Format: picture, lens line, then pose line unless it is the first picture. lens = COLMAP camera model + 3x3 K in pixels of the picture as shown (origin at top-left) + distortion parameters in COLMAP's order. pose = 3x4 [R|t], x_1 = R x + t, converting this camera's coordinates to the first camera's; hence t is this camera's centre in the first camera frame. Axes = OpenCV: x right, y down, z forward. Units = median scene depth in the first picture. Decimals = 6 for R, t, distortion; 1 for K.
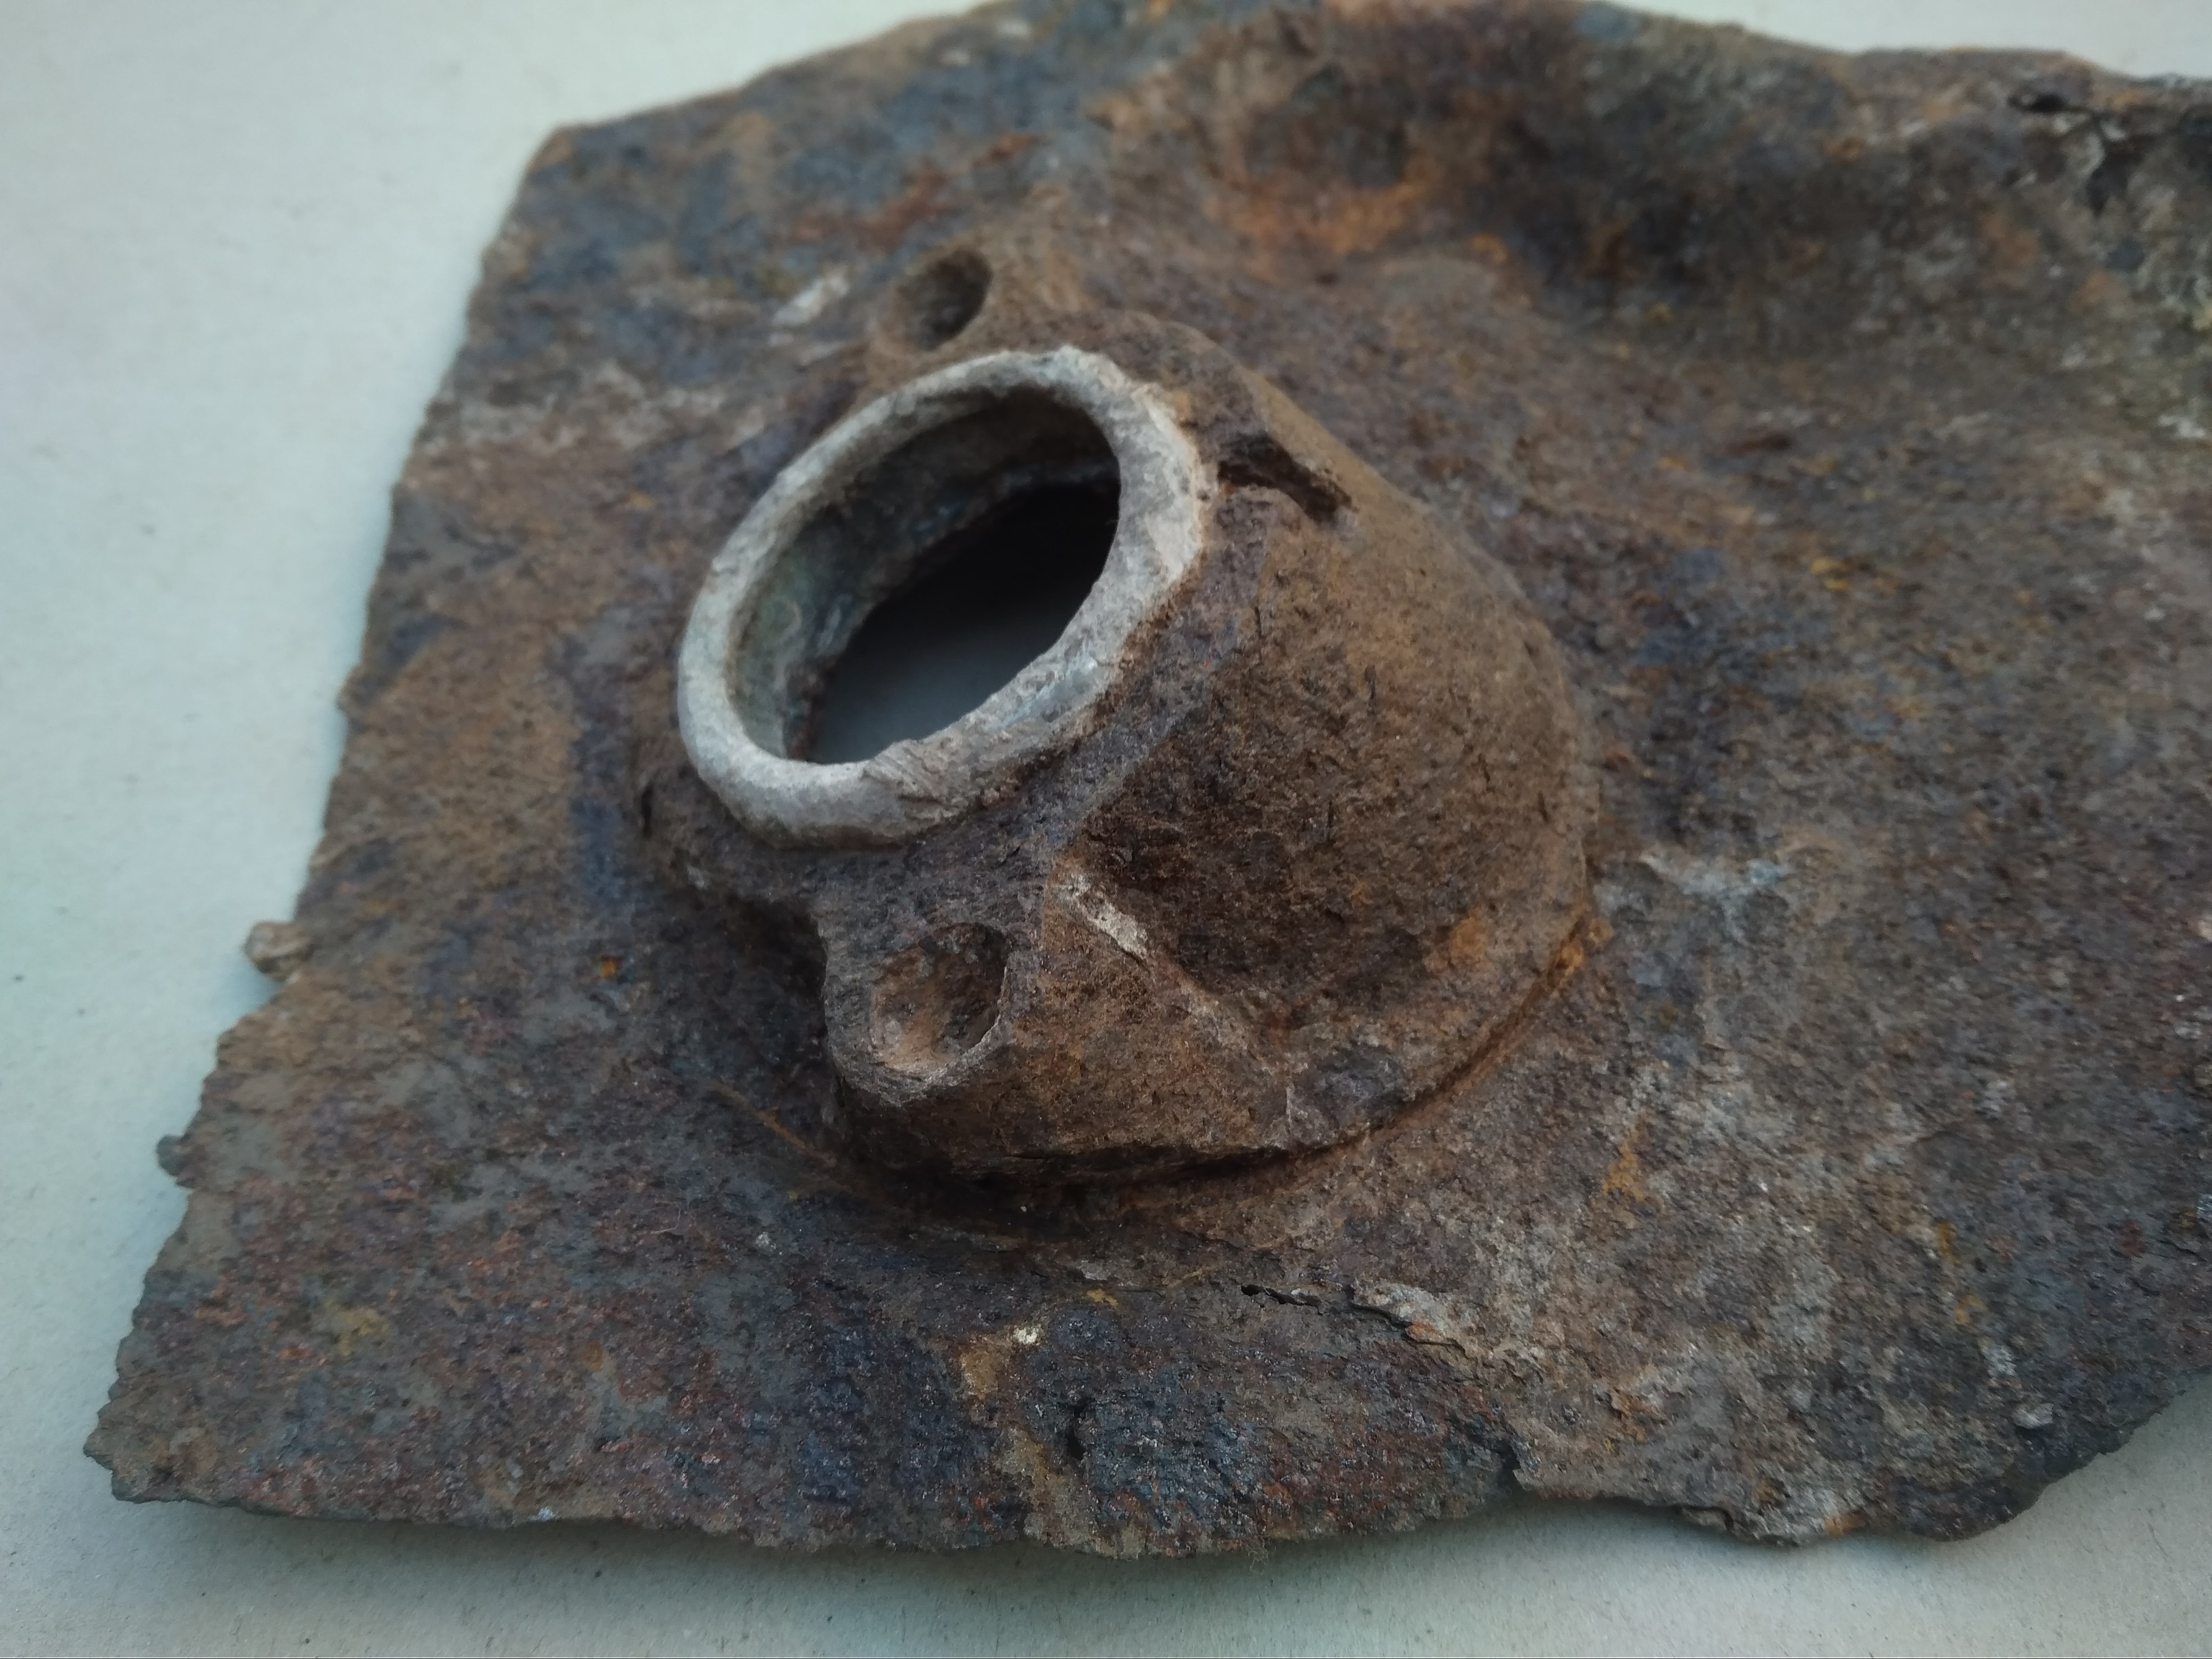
lens RADIAL K [[1846.1, 0, 1140.3], [0, 1846.1, 895.2], [0, 0, 1]] dist [0.073111, -0.162073]
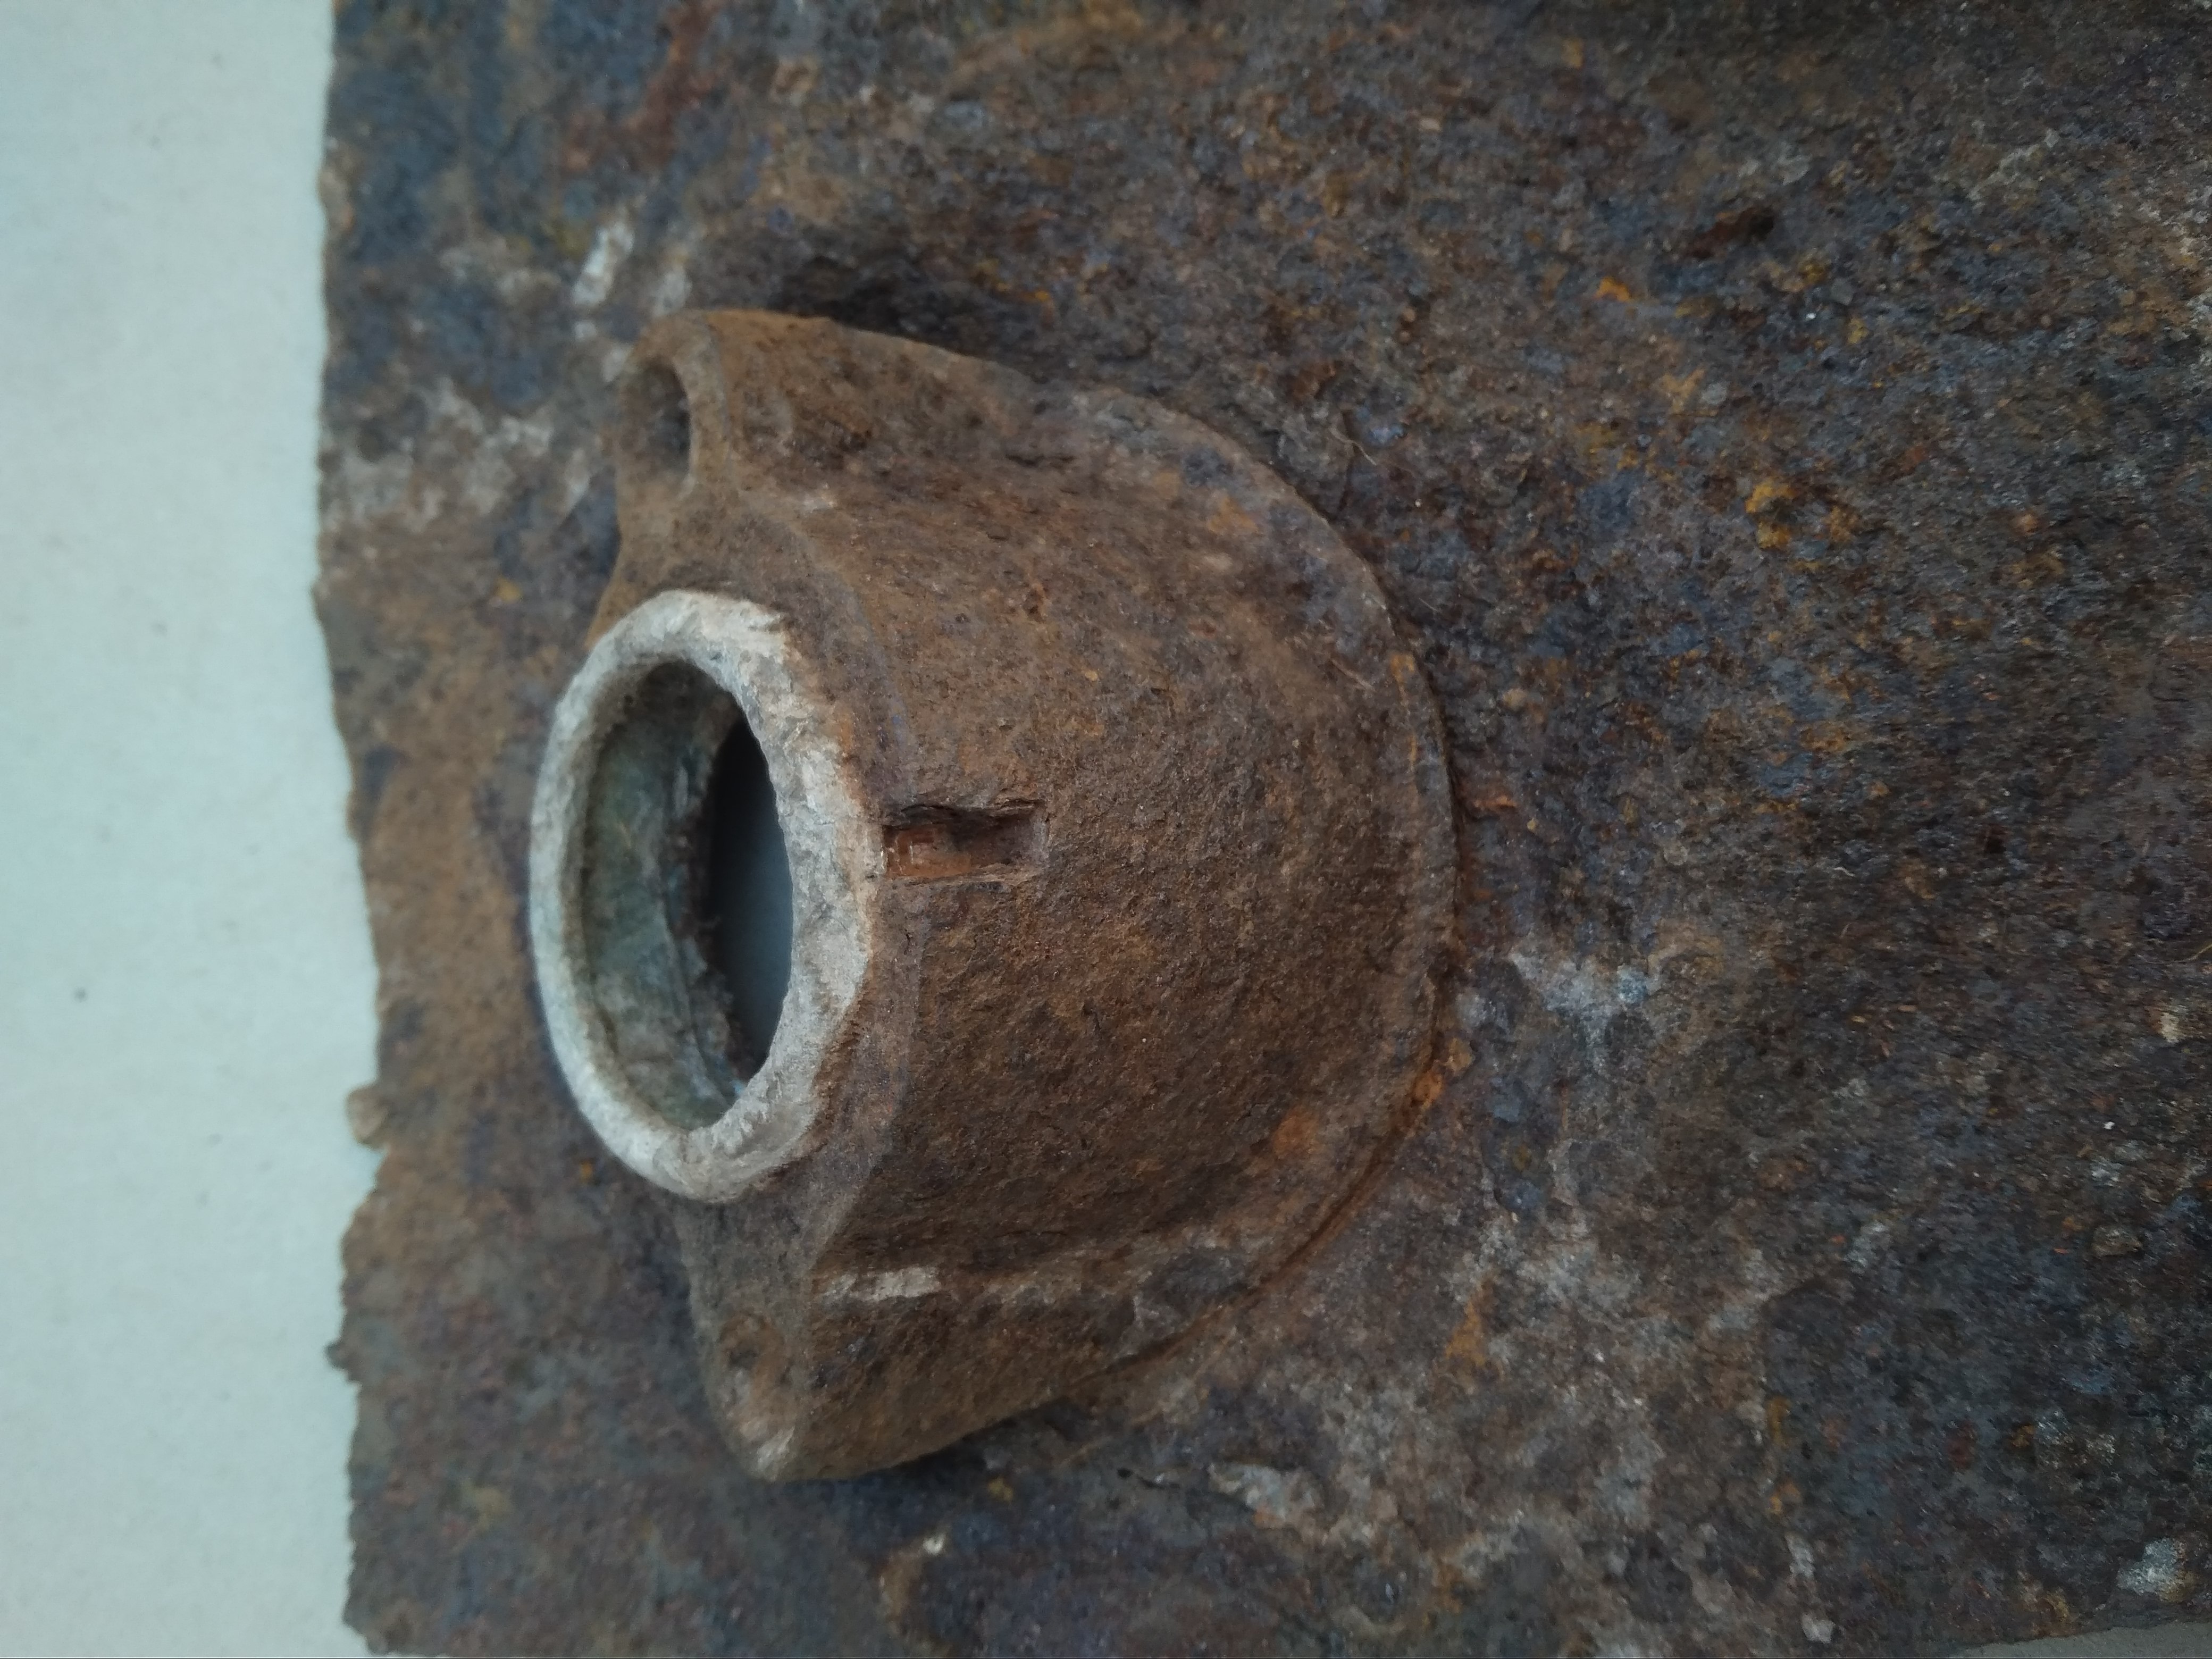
lens RADIAL K [[1846.1, 0, 1140.3], [0, 1846.1, 895.2], [0, 0, 1]] dist [0.073111, -0.162073]
pose [[0.936583, -0.085178, -0.339938, 0.454015], [0.255948, 0.828851, 0.497491, -0.603660], [0.239383, -0.552947, 0.798088, 0.262603]]
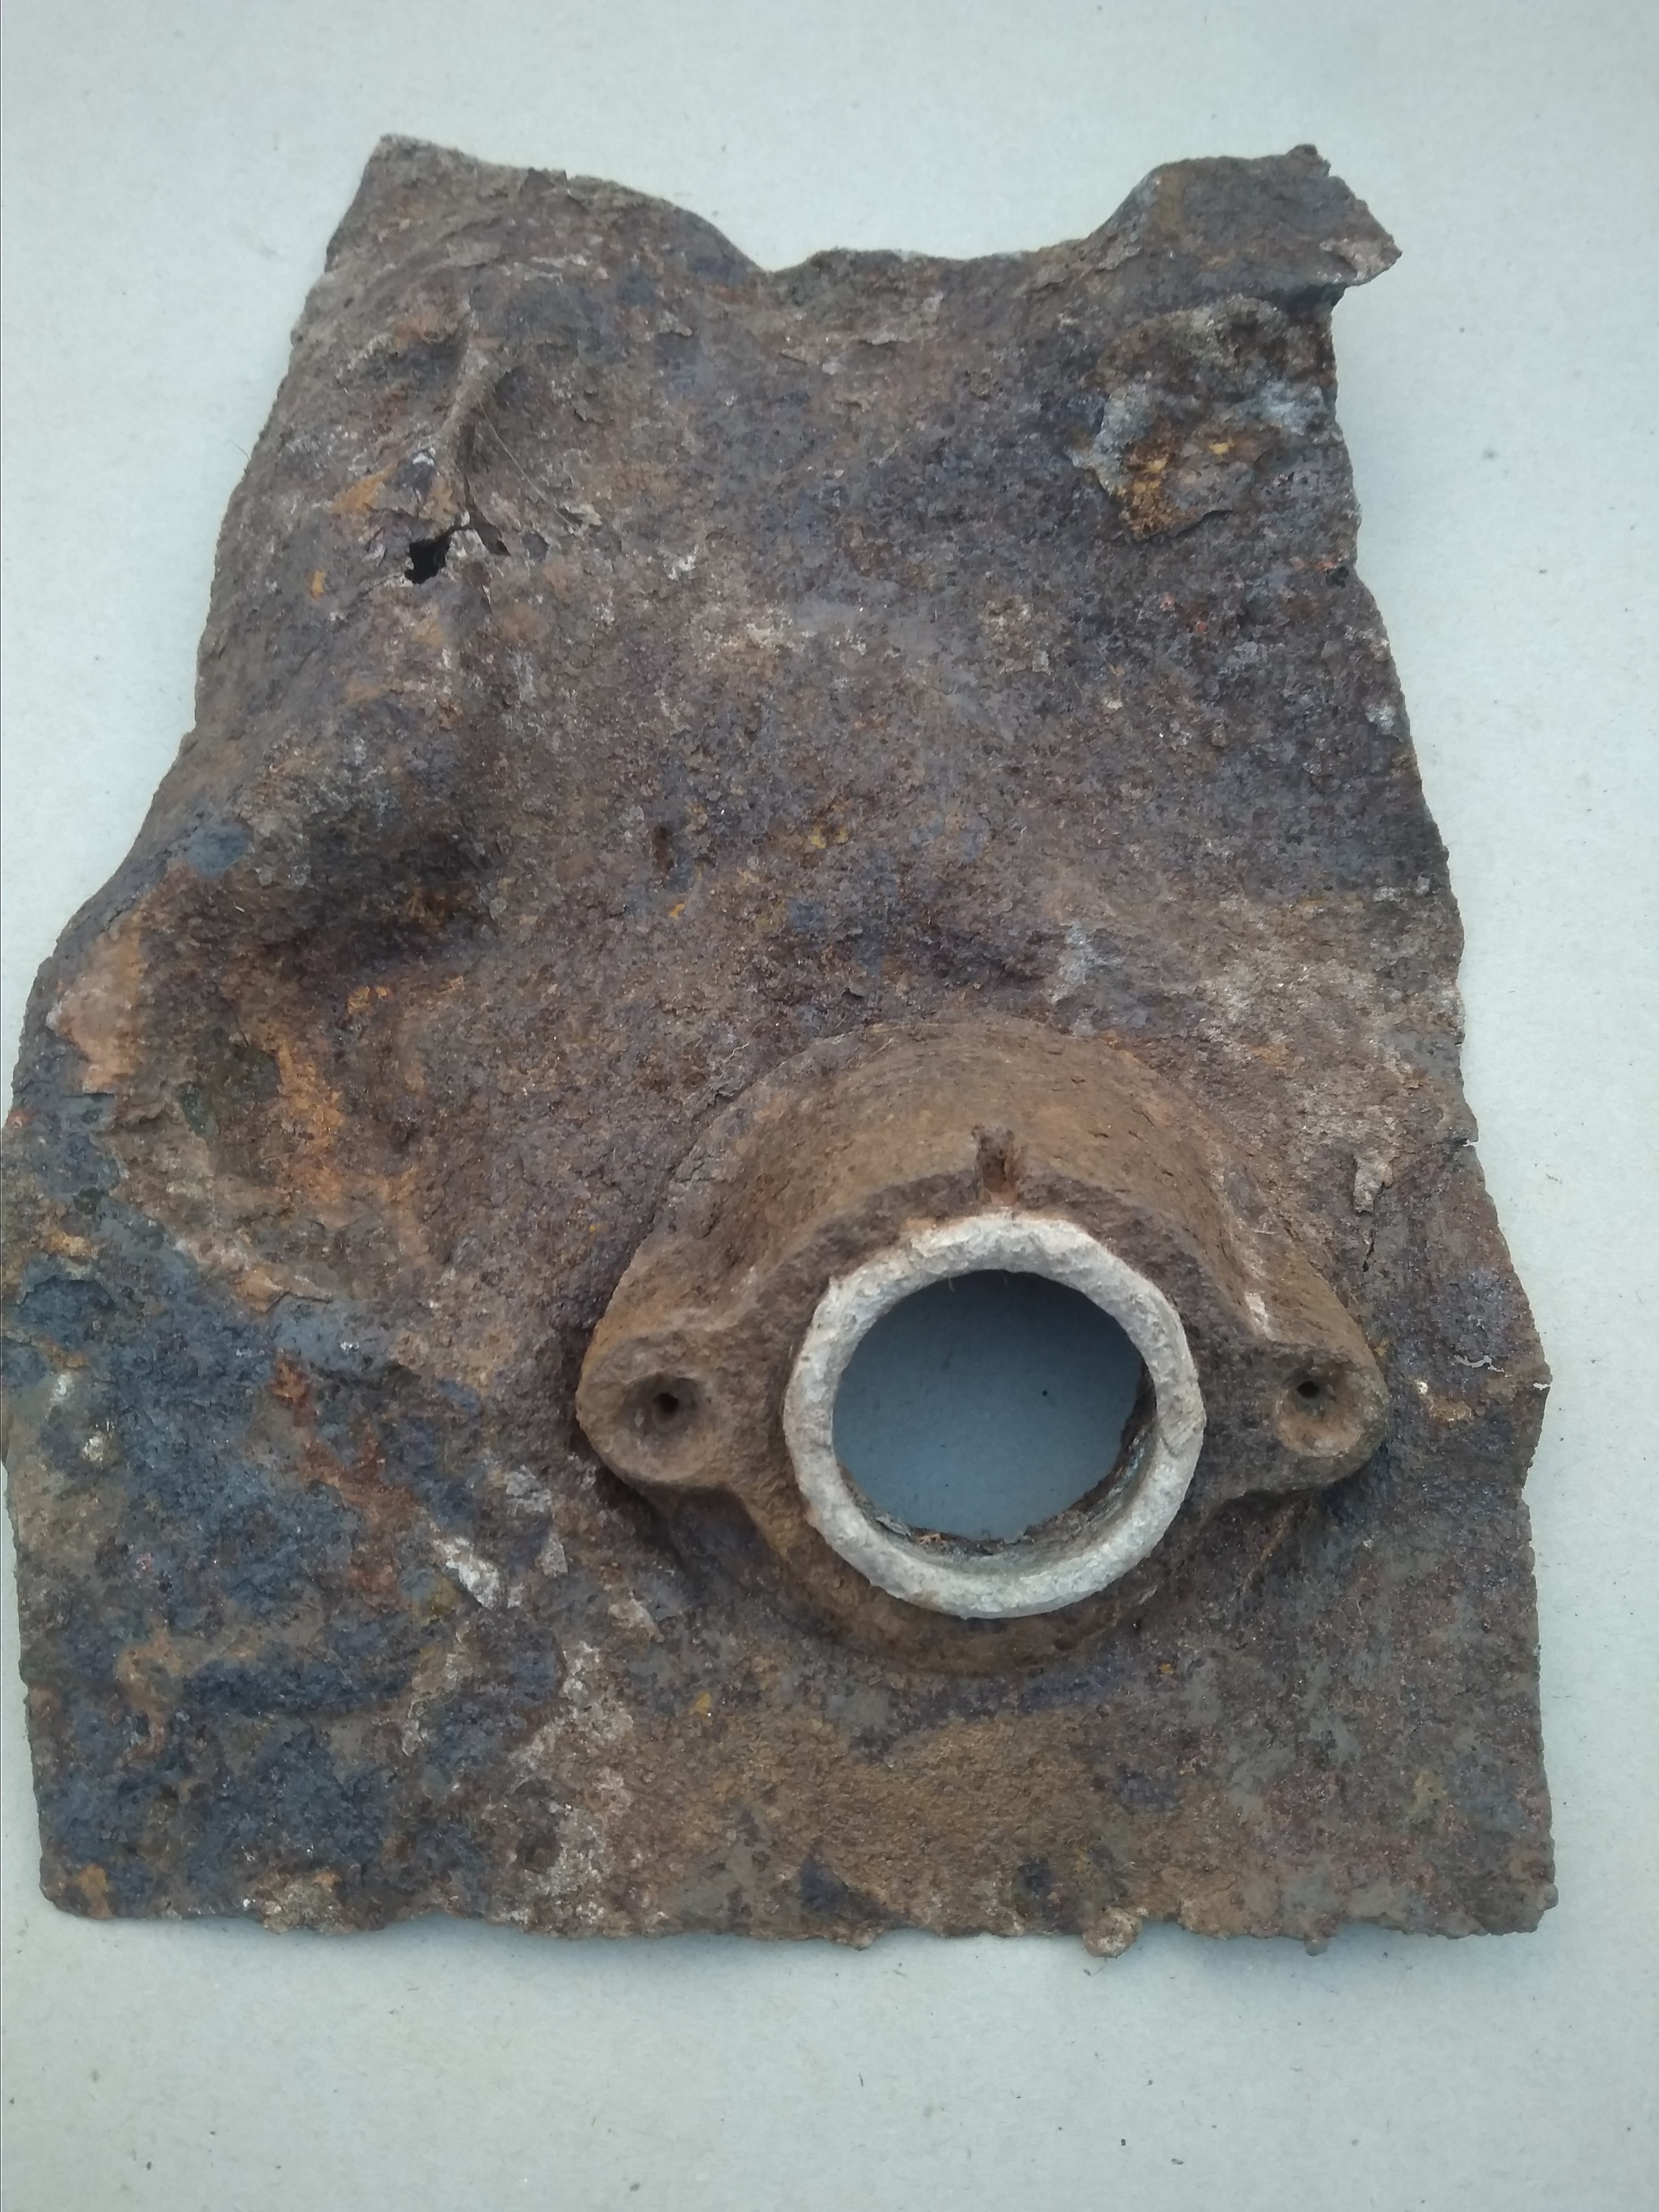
lens RADIAL K [[1721.8, 0, 840.6], [0, 1721.8, 1139.1], [0, 0, 1]] dist [0.143469, -0.347768]
pose [[0.039514, -0.959090, 0.280330, -0.289193], [0.791228, 0.201369, 0.577415, -1.092746], [-0.610243, 0.198989, 0.766816, -0.001475]]
